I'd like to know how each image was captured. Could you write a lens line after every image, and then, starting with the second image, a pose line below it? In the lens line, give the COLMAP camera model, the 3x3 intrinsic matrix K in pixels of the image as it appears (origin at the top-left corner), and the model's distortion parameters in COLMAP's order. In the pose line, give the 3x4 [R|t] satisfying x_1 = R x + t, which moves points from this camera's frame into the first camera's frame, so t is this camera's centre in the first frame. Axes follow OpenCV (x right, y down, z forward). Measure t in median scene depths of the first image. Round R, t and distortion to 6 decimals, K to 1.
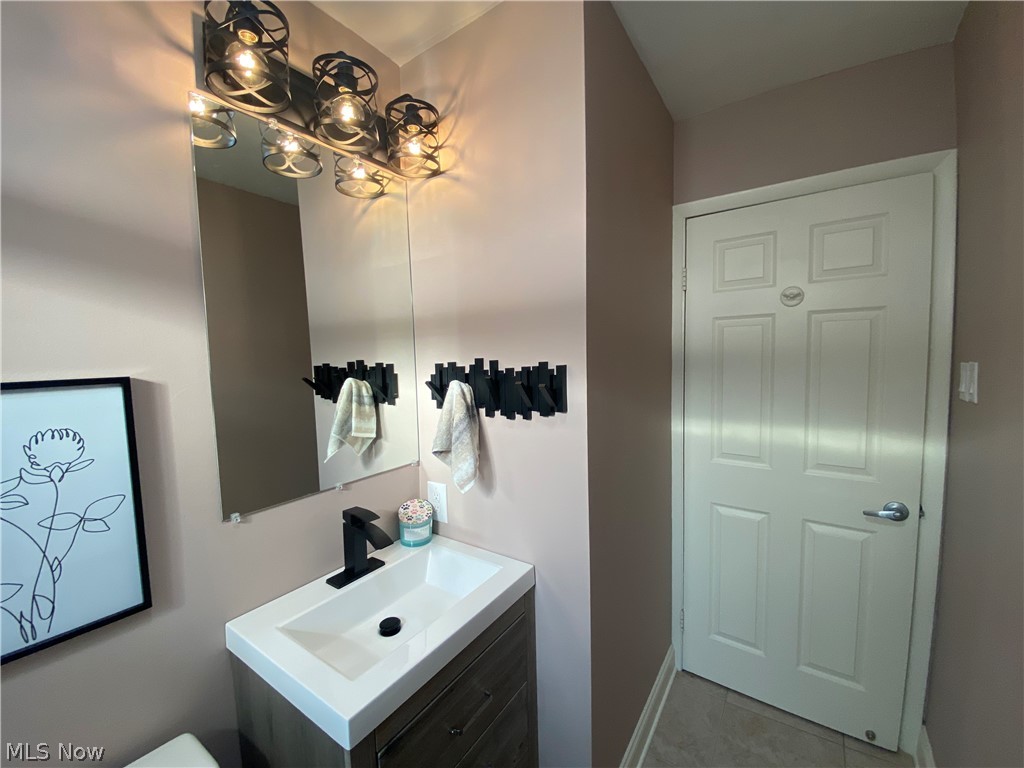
lens RADIAL K [[412.0, 0, 513.4], [0, 412.0, 383.2], [0, 0, 1]] dist [-0.029746, -0.003656]
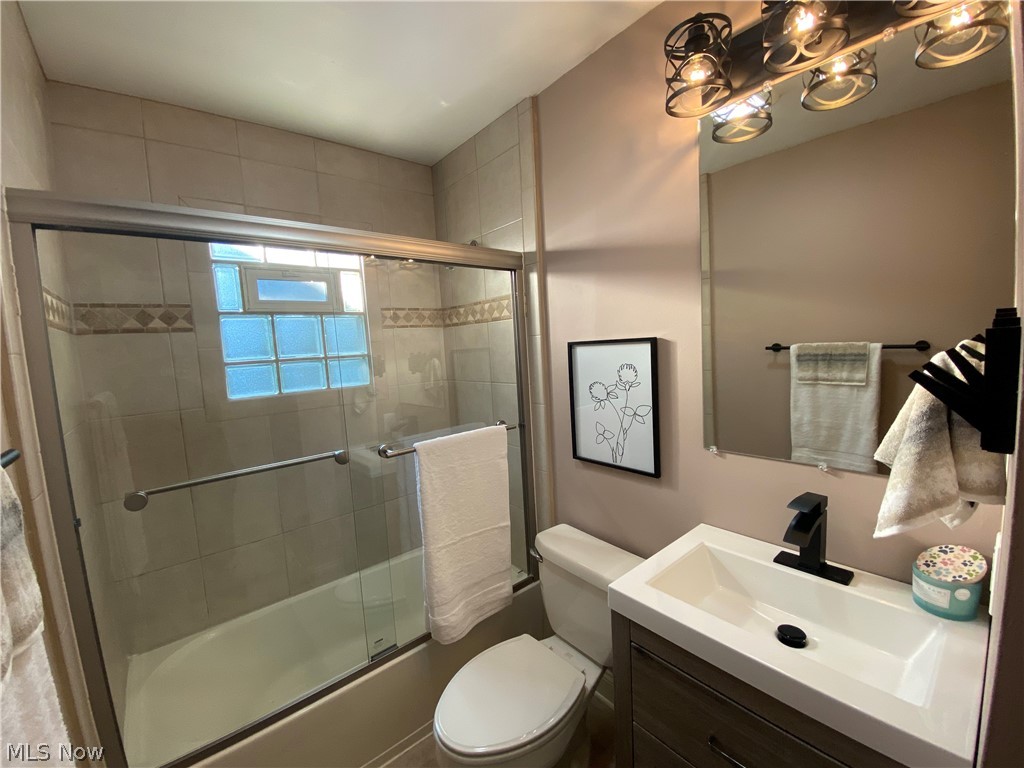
lens RADIAL K [[412.0, 0, 513.9], [0, 412.0, 385.1], [0, 0, 1]] dist [-0.029746, -0.003656]
pose [[-0.289621, 0.139964, -0.946852, 0.851494], [-0.002039, 0.989158, 0.146841, -0.069120], [0.957139, 0.044459, -0.286196, 0.943962]]
